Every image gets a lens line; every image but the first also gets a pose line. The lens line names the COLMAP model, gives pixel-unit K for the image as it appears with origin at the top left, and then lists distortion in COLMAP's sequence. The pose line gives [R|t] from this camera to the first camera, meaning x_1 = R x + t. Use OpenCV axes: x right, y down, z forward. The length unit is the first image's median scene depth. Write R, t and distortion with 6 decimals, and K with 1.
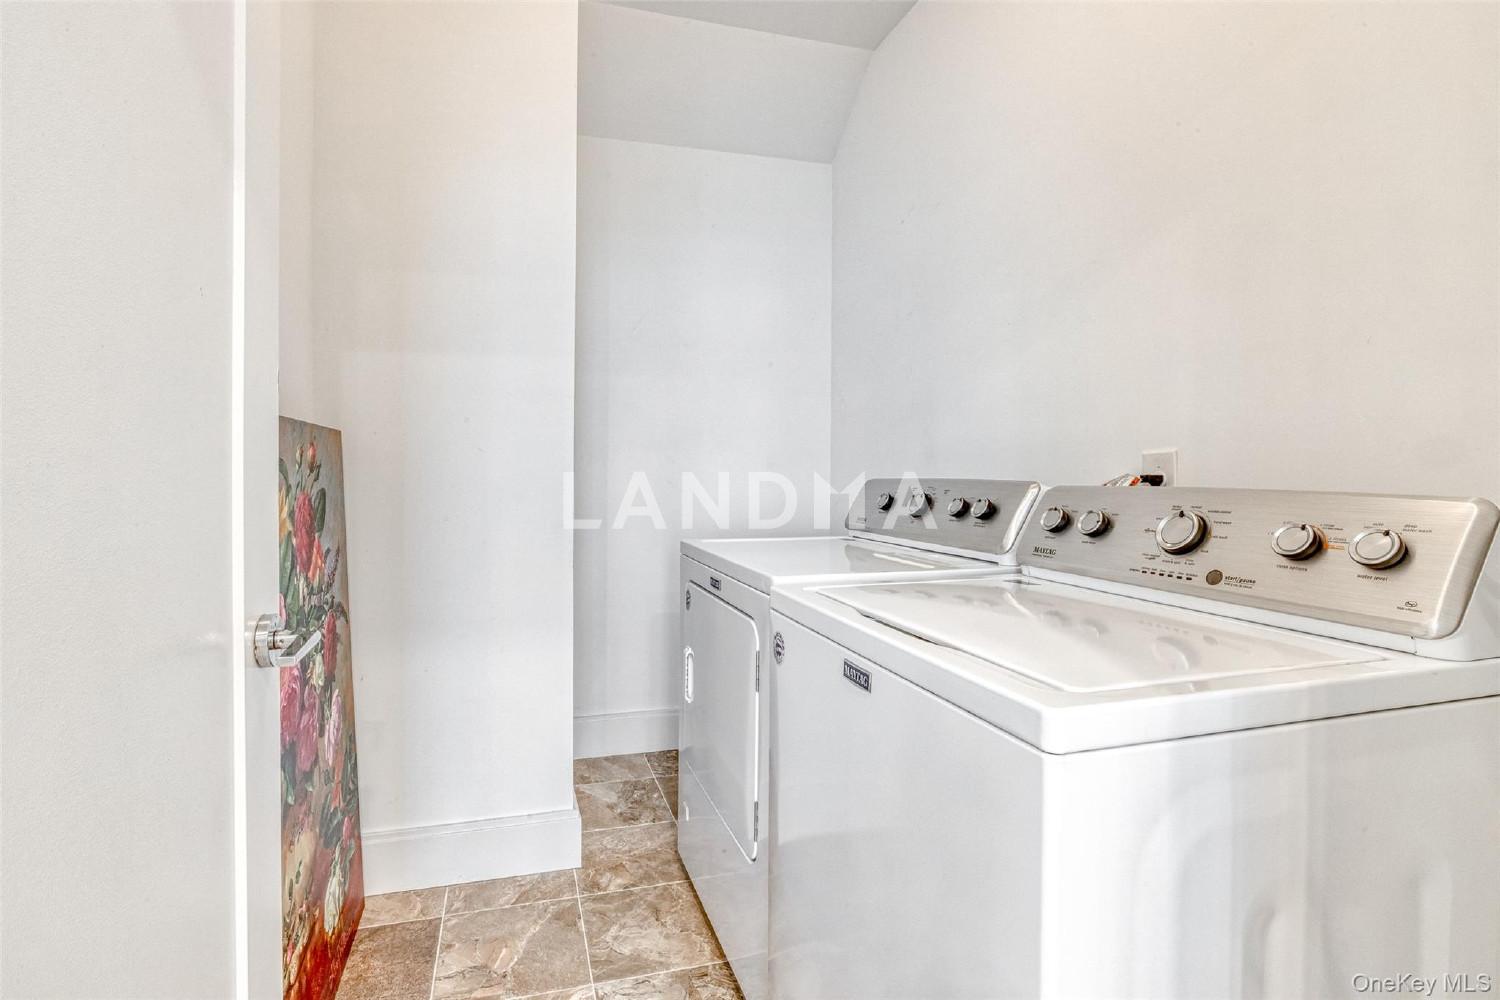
lens RADIAL K [[723.1, 0, 745.0], [0, 723.1, 480.3], [0, 0, 1]] dist [-0.001172, -0.000300]
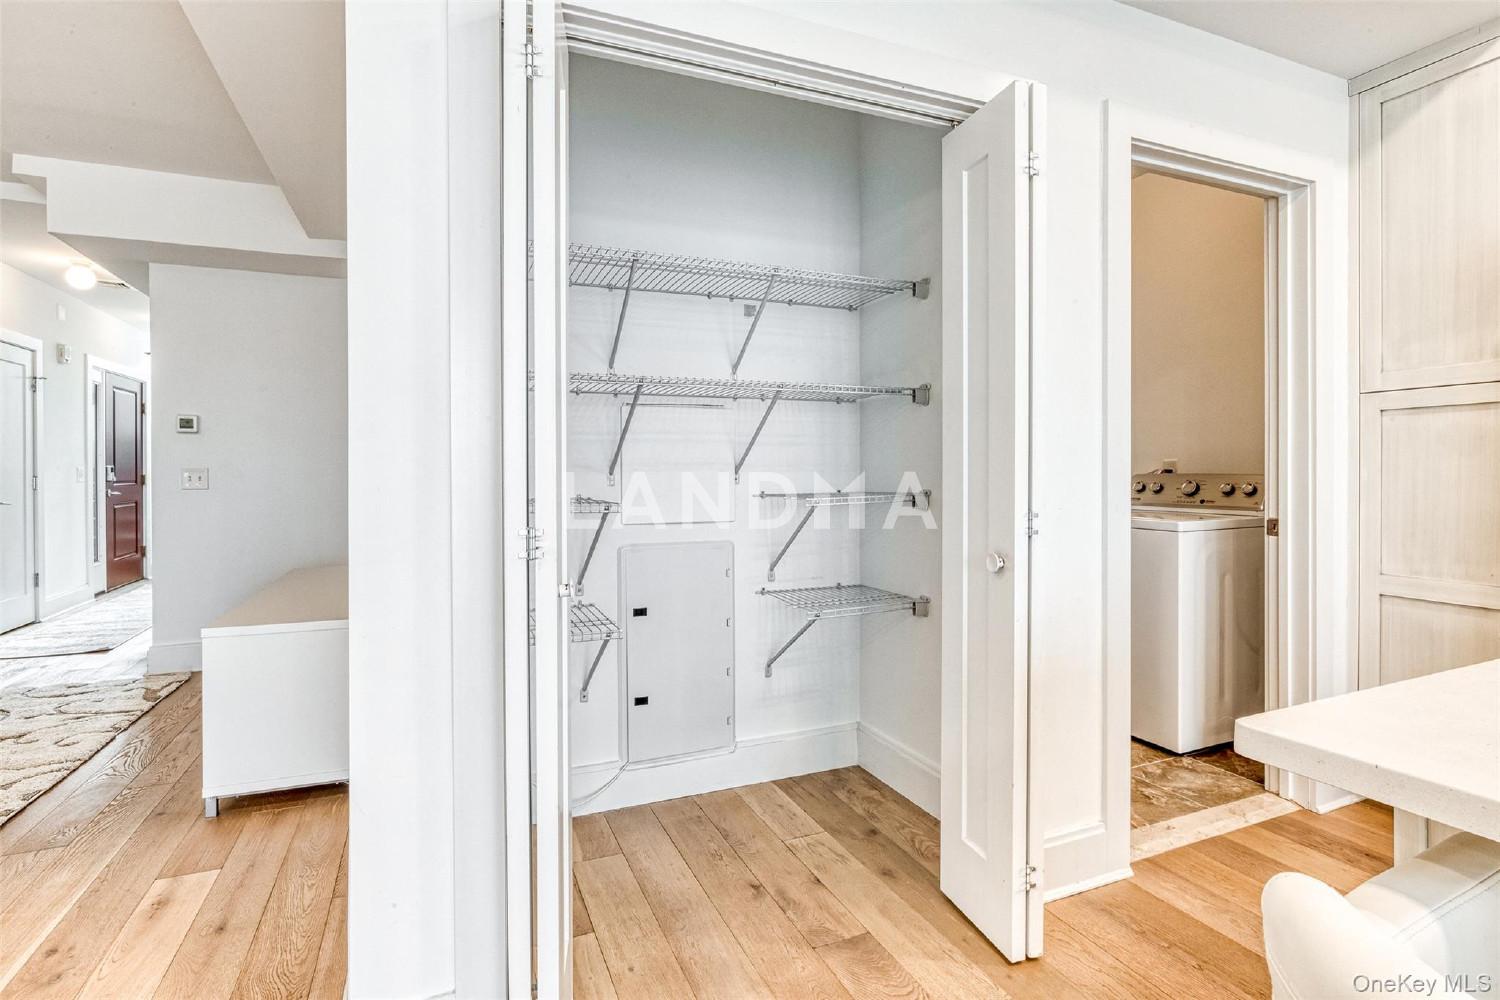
lens RADIAL K [[723.1, 0, 745.0], [0, 723.1, 480.3], [0, 0, 1]] dist [-0.001172, -0.000300]
pose [[0.995429, -0.018344, 0.093722, -1.650728], [0.018133, 0.999831, 0.003105, -0.007473], [-0.093763, -0.001391, 0.995594, -1.980004]]
